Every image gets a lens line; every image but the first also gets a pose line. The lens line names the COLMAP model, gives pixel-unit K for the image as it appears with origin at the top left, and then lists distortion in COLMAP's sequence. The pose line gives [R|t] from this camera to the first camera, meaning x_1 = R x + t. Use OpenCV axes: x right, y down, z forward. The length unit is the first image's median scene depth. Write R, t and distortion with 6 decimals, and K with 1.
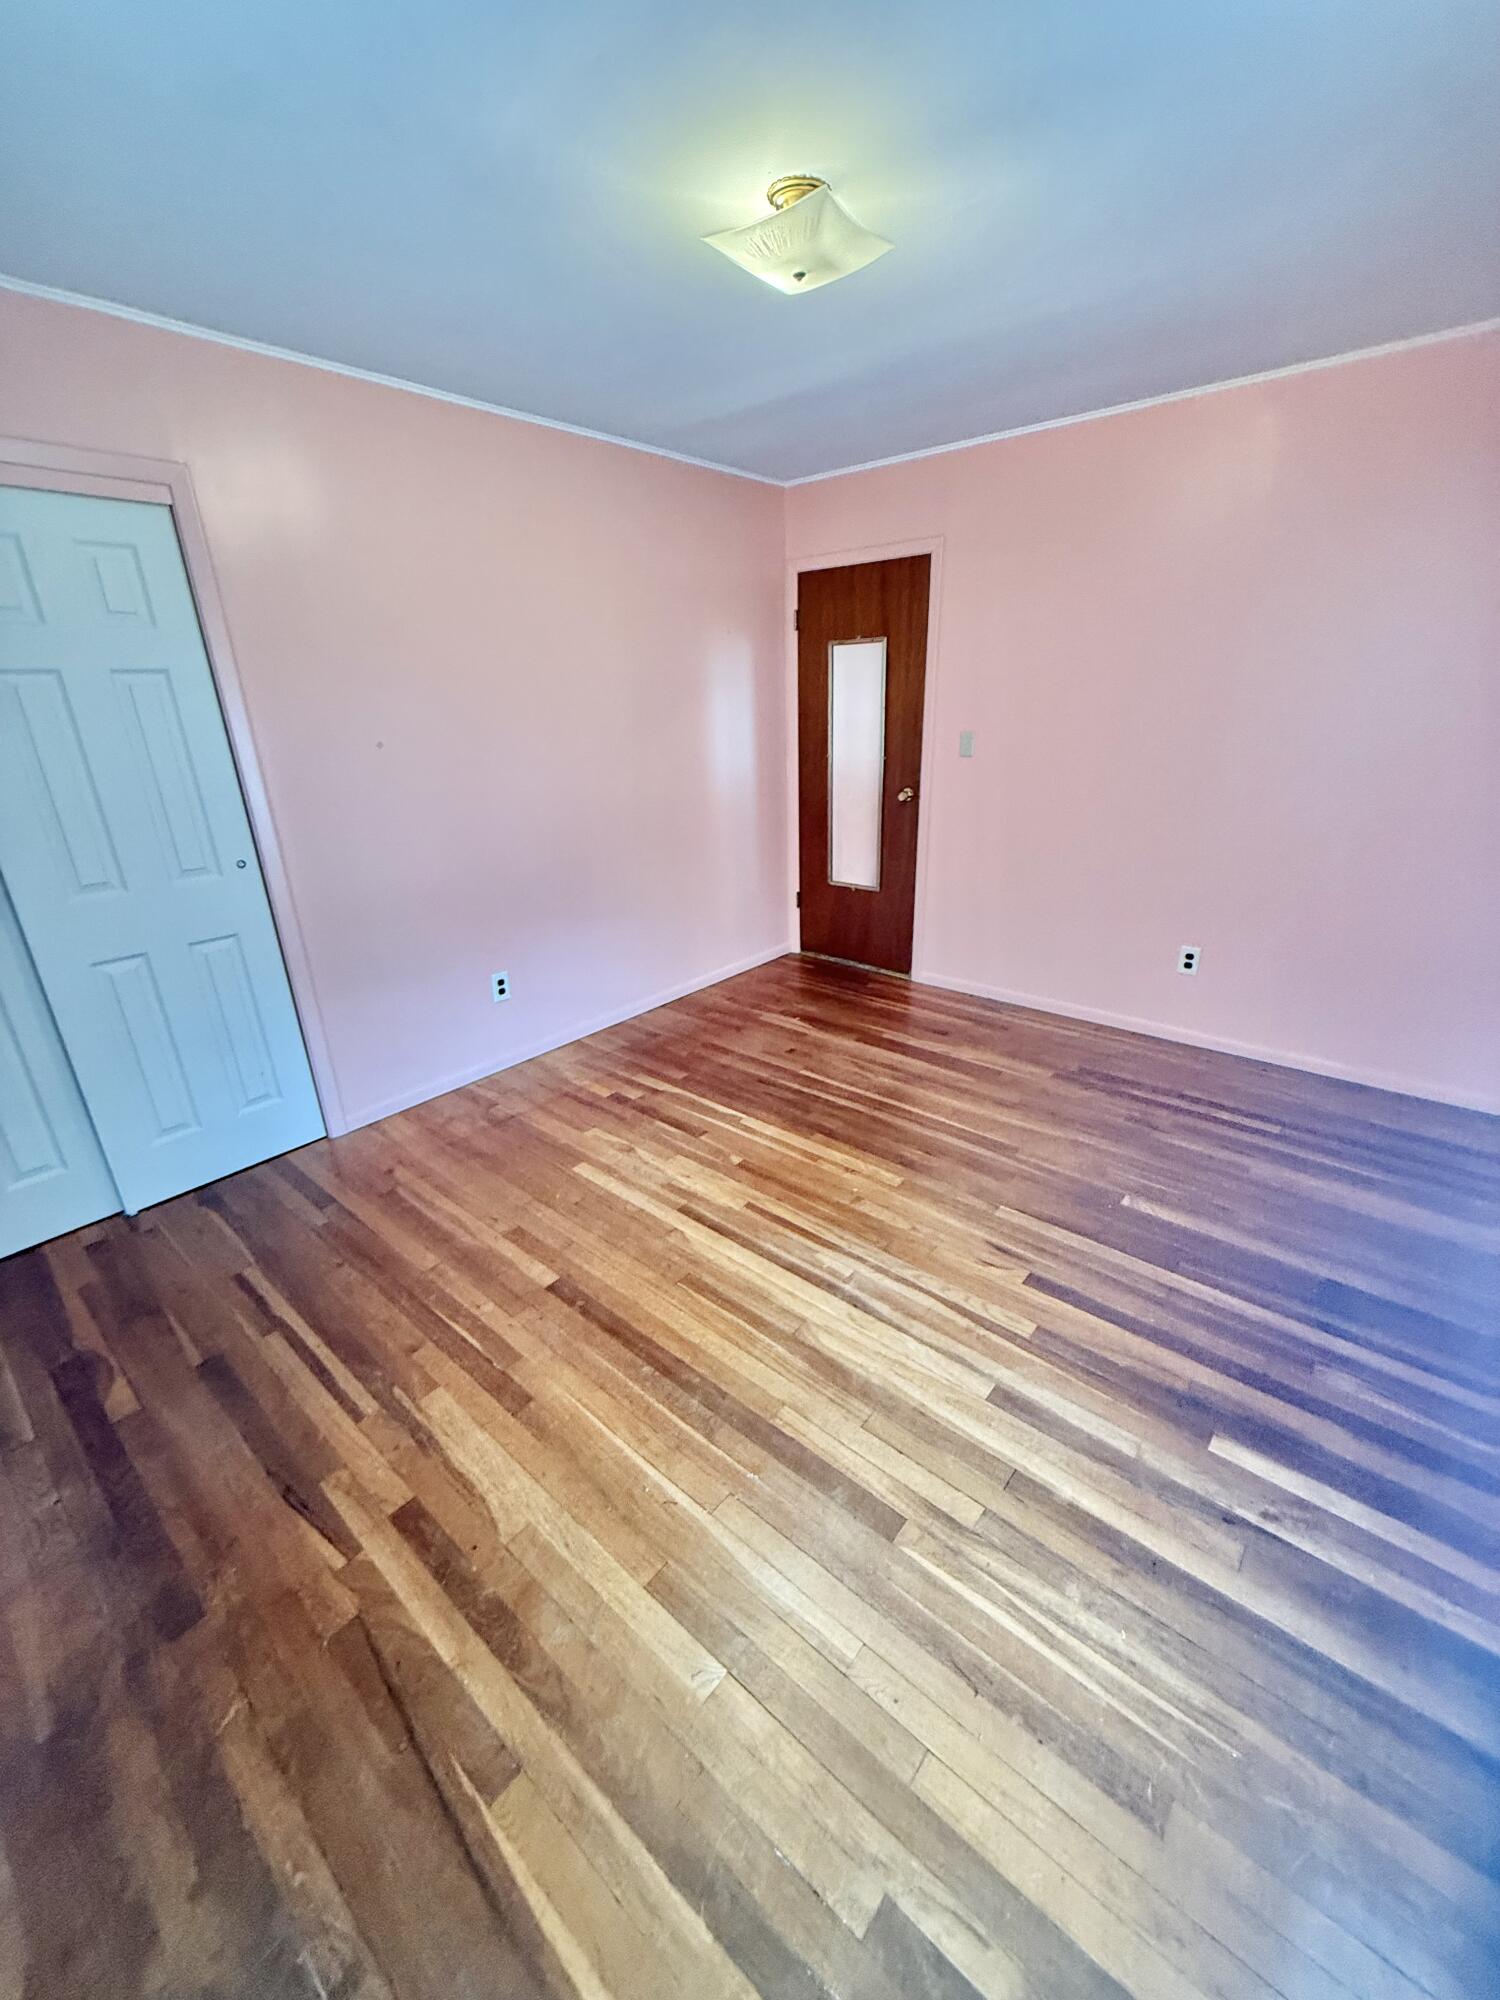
lens RADIAL K [[797.4, 0, 752.9], [0, 797.4, 998.9], [0, 0, 1]] dist [-0.000896, 0.000768]
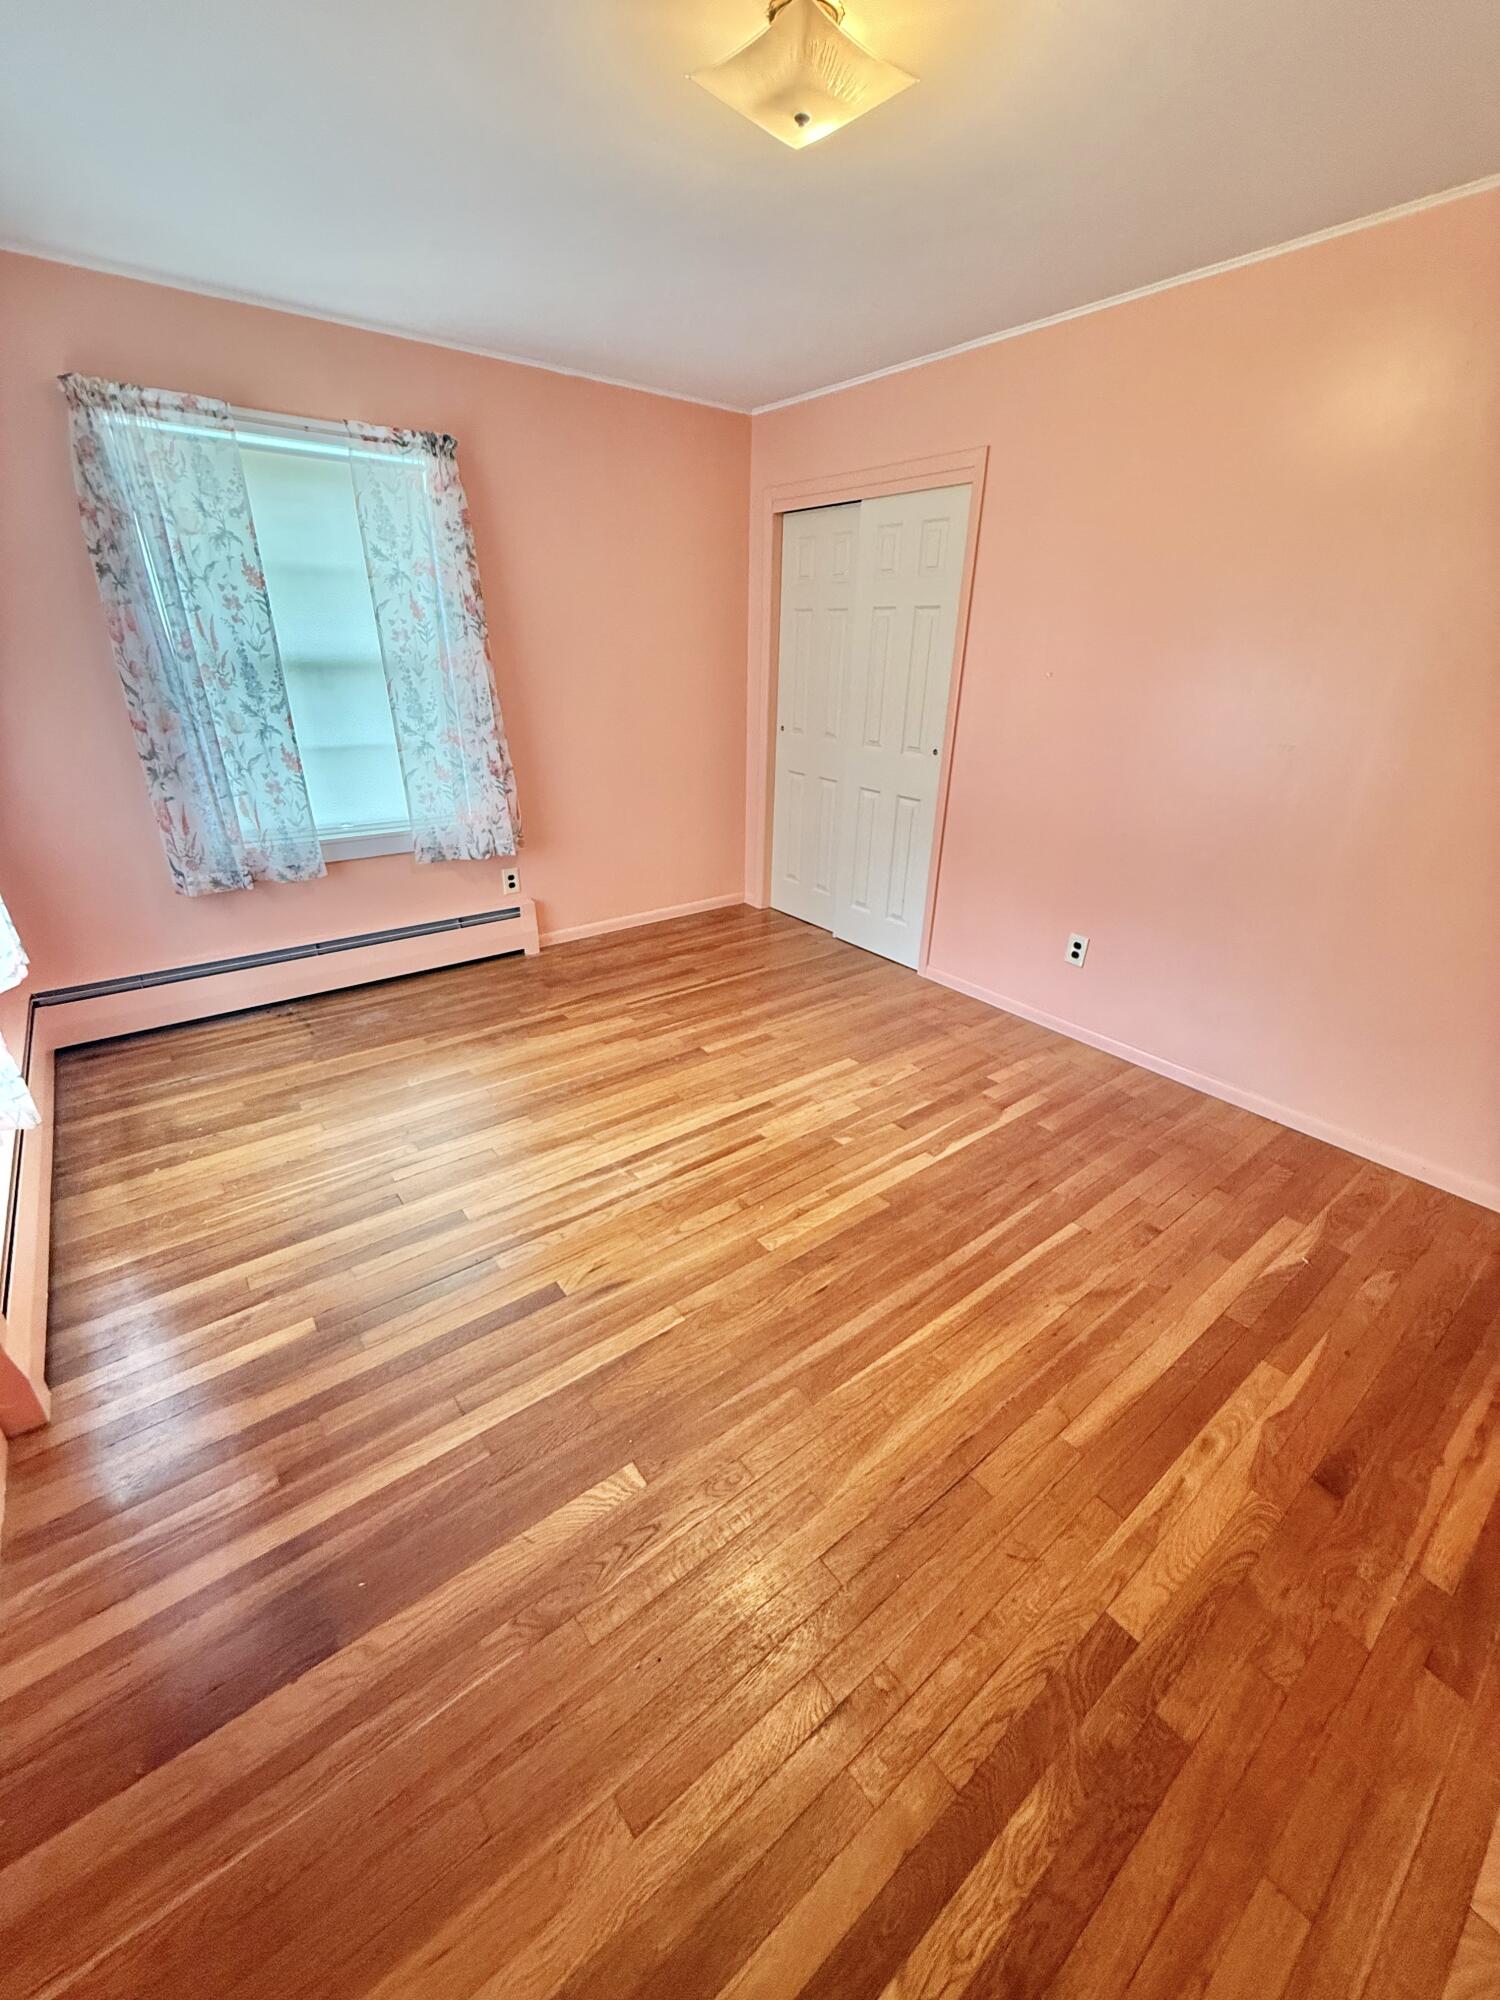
lens RADIAL K [[797.4, 0, 754.1], [0, 797.4, 999.7], [0, 0, 1]] dist [-0.000896, 0.000768]
pose [[-0.202066, 0.423874, -0.882893, 0.820511], [-0.366905, 0.803073, 0.469525, -0.360571], [0.908047, 0.418813, -0.006752, 0.912917]]
